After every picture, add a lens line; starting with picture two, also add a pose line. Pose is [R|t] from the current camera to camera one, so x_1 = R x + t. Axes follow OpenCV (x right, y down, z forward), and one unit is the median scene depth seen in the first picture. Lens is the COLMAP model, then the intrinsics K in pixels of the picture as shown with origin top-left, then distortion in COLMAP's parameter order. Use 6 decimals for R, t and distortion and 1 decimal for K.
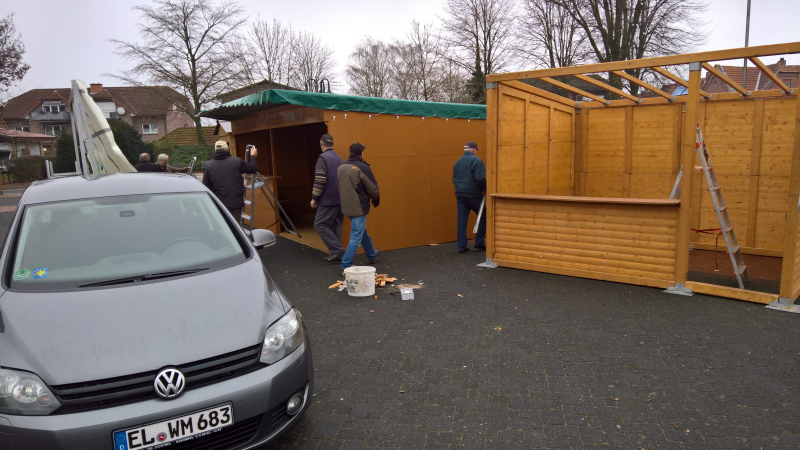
lens RADIAL K [[580.6, 0, 421.7], [0, 580.6, 236.2], [0, 0, 1]] dist [0.041951, -0.029779]
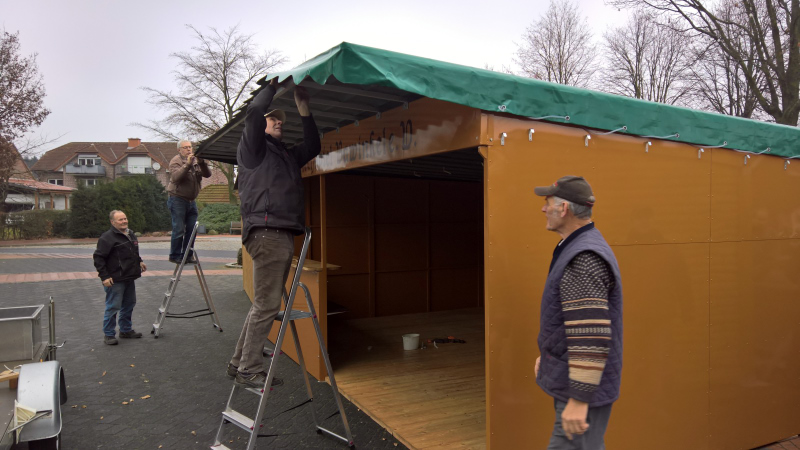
lens RADIAL K [[580.6, 0, 421.7], [0, 580.6, 236.2], [0, 0, 1]] dist [0.041951, -0.029779]
pose [[0.997992, 0.036443, -0.051802, -0.064421], [-0.041969, 0.993052, -0.109934, -0.034102], [0.047435, 0.111888, 0.992588, 0.224138]]
